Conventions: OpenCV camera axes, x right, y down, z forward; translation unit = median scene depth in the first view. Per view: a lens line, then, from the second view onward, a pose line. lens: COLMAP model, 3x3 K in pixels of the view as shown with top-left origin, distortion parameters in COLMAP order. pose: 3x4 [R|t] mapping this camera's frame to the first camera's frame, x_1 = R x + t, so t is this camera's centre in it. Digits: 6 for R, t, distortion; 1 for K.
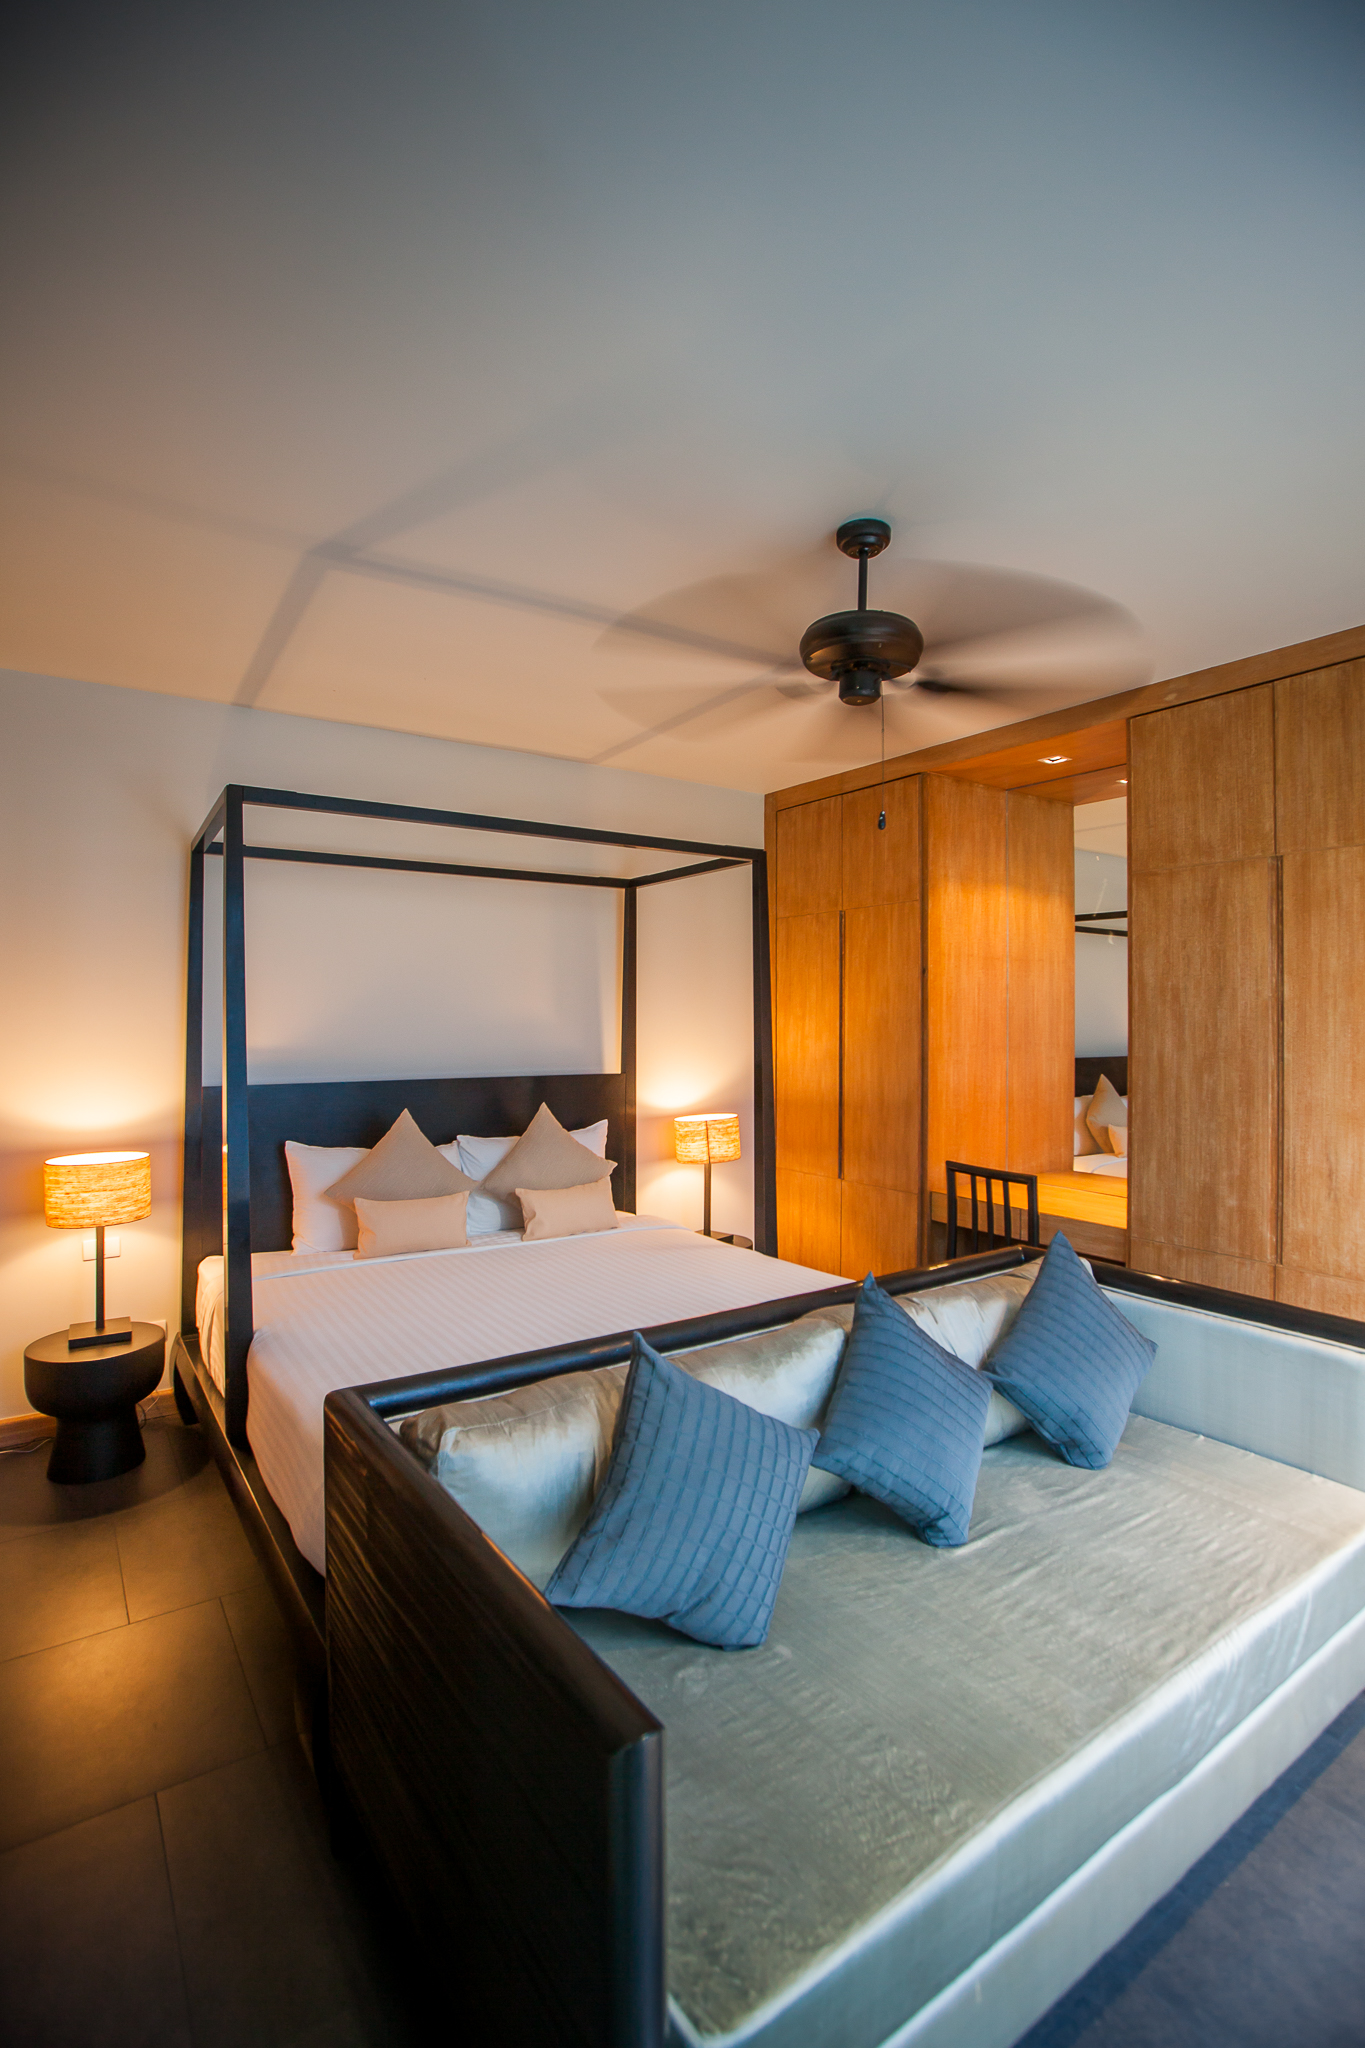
lens RADIAL K [[945.8, 0, 686.3], [0, 945.8, 1007.1], [0, 0, 1]] dist [-0.028523, 0.011989]
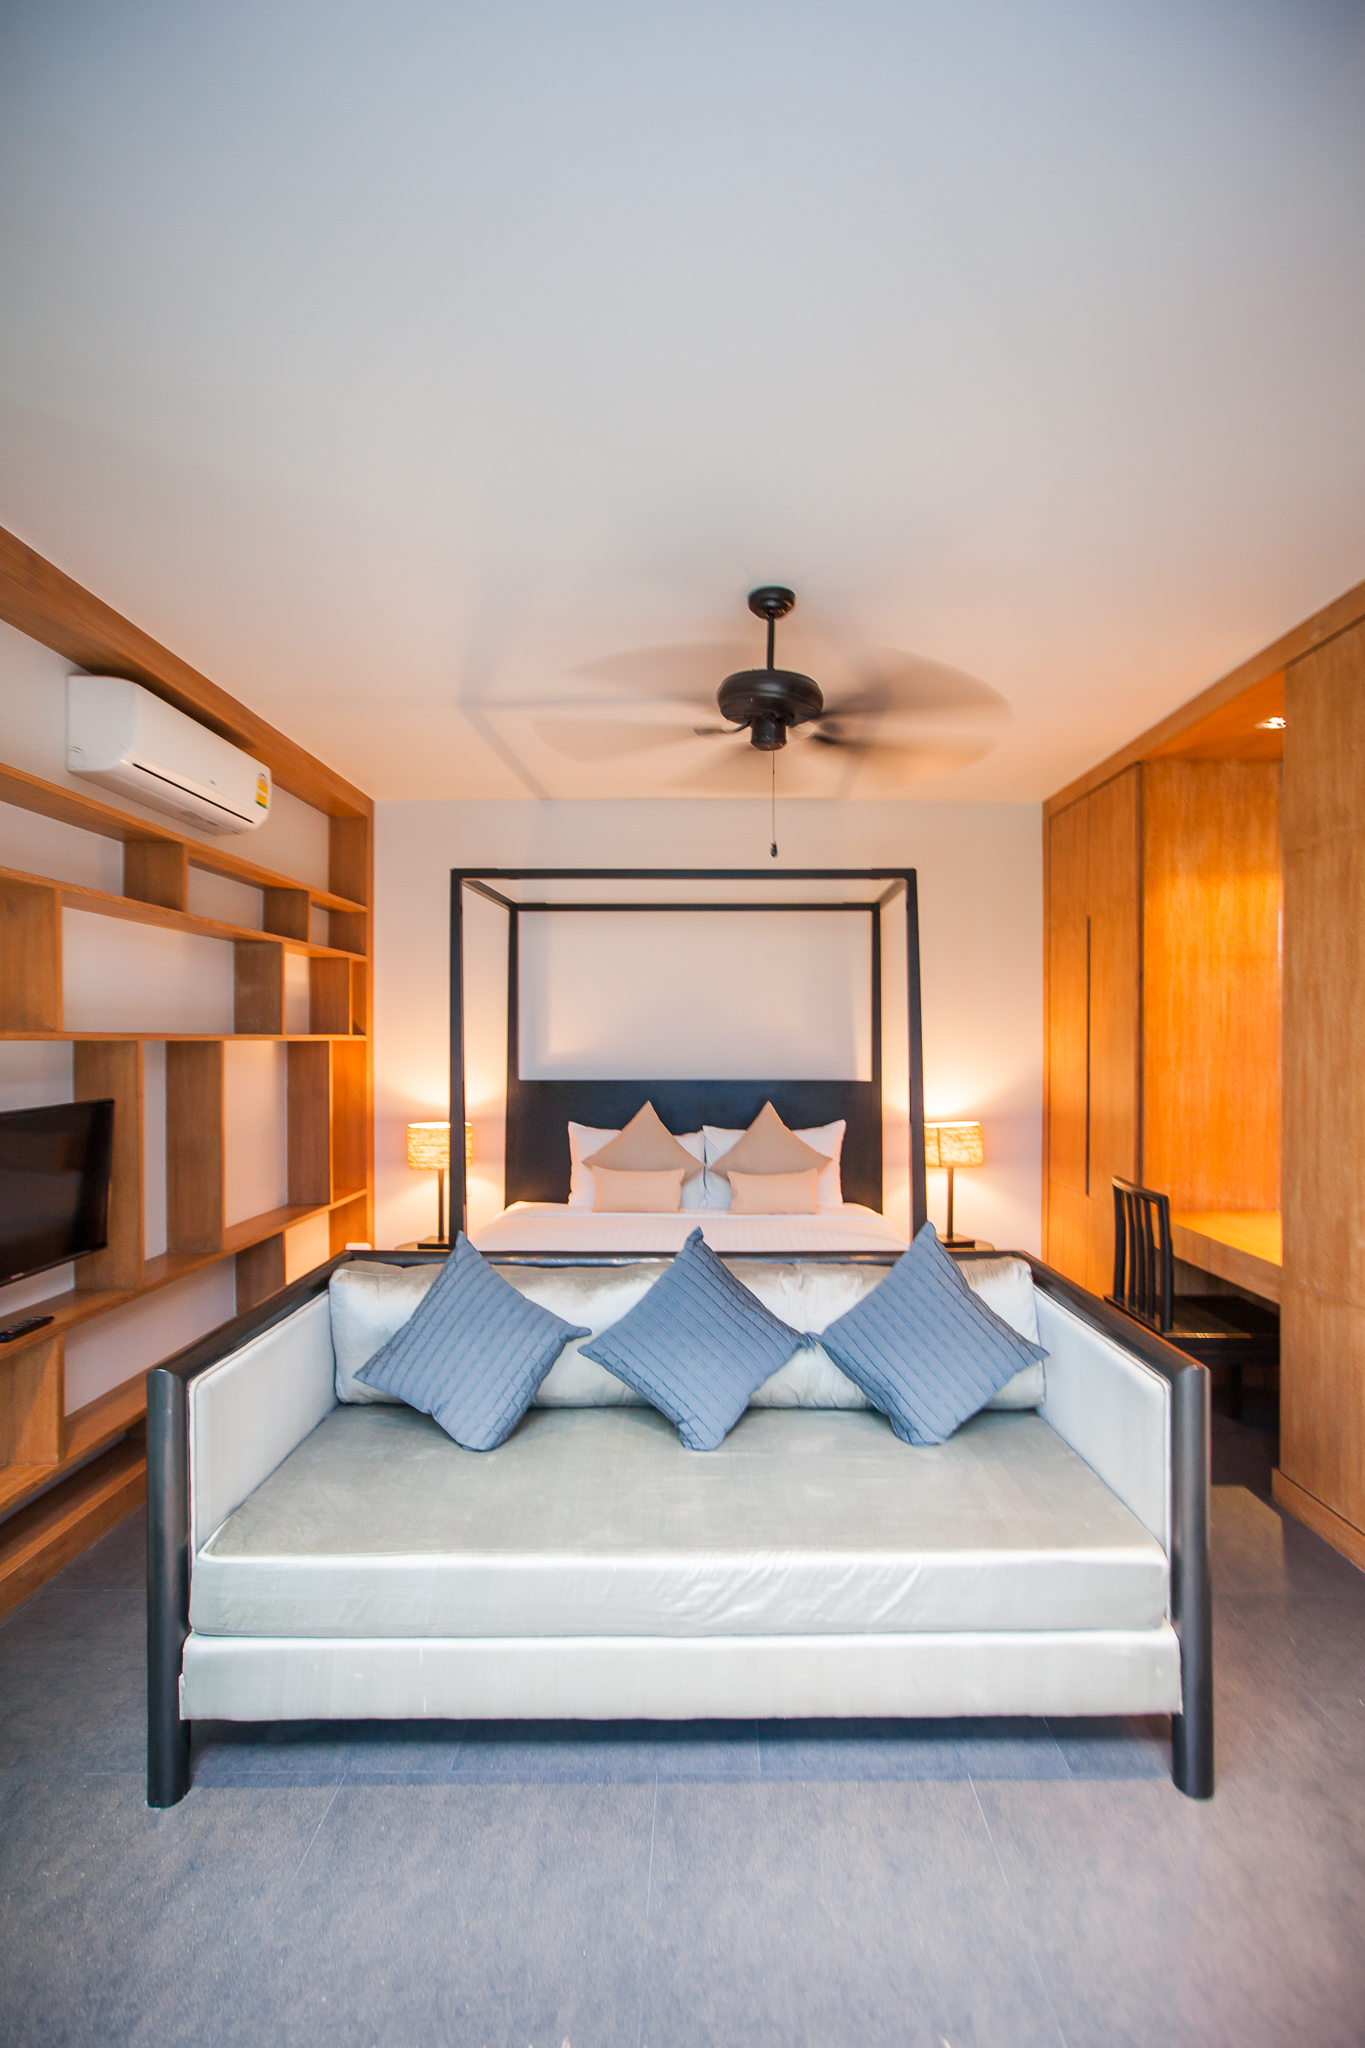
lens RADIAL K [[945.8, 0, 742.7], [0, 945.8, 1050.1], [0, 0, 1]] dist [-0.028523, 0.011989]
pose [[0.823278, -0.000210, -0.567638, 0.565886], [0.011991, 0.999783, 0.017020, 0.017694], [0.567512, -0.020819, 0.823102, 0.018185]]
